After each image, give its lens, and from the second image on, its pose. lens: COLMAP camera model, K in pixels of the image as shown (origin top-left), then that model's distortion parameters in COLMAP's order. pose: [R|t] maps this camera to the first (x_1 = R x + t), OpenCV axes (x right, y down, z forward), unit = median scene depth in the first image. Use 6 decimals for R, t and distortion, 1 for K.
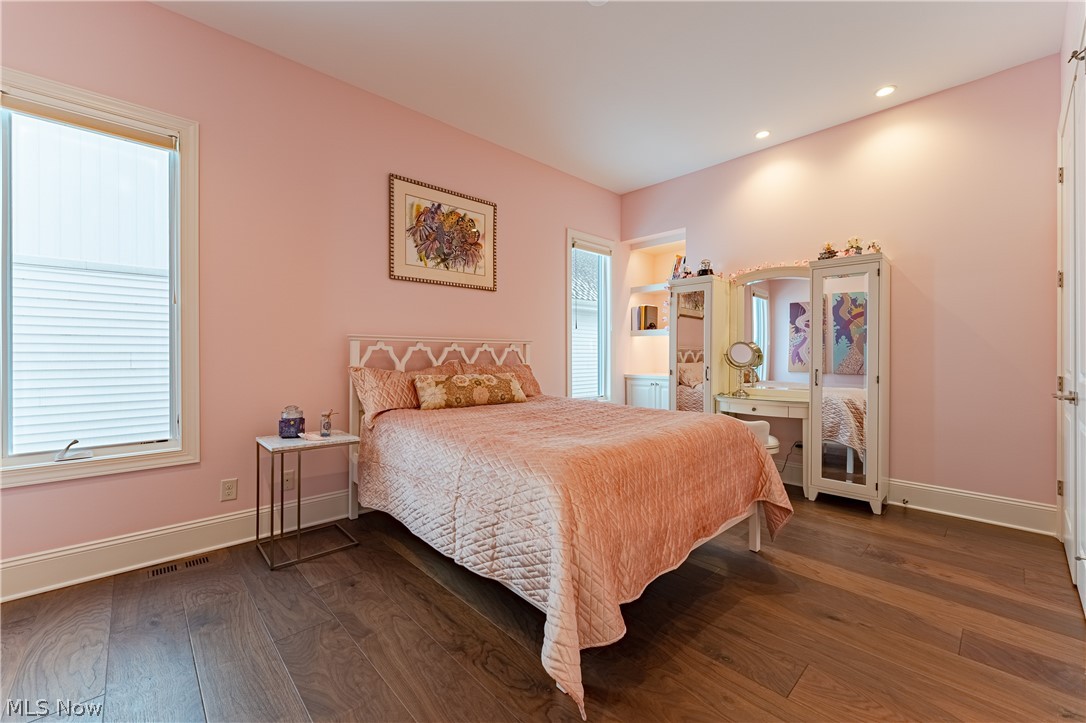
lens RADIAL K [[436.1, 0, 536.9], [0, 436.1, 356.6], [0, 0, 1]] dist [-0.000019, 0.000071]
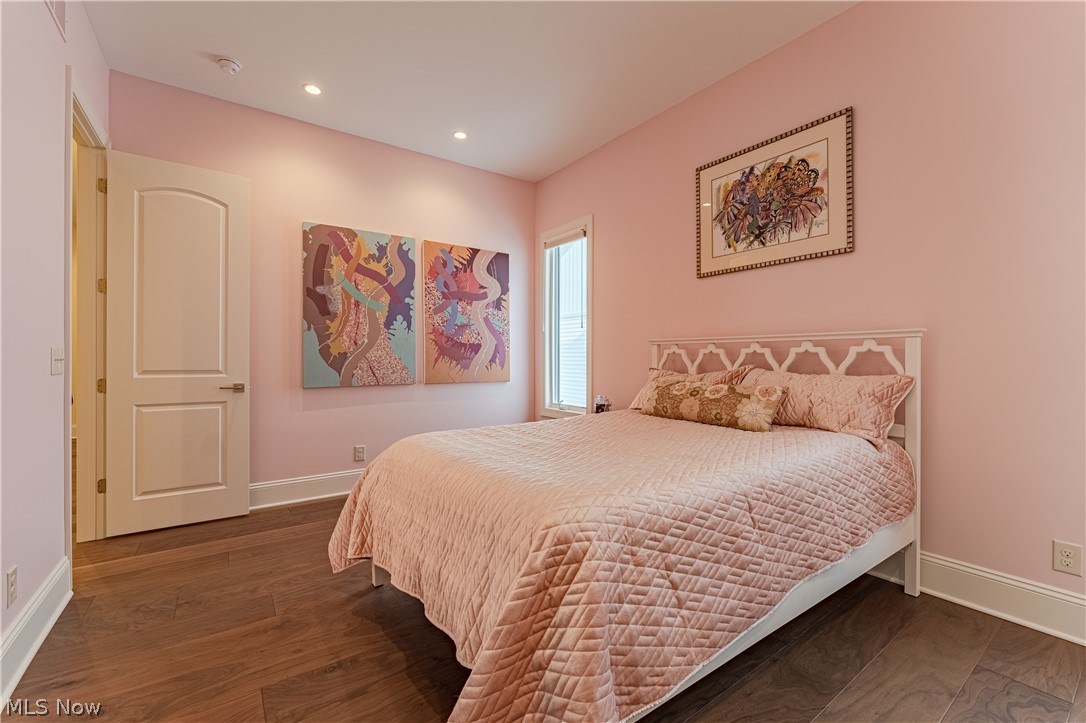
lens RADIAL K [[436.1, 0, 535.1], [0, 436.1, 357.4], [0, 0, 1]] dist [-0.000019, 0.000071]
pose [[-0.118150, 0.001916, -0.992994, 0.613330], [-0.004593, 0.999986, 0.002476, -0.005239], [0.992985, 0.004854, -0.118139, 0.709962]]
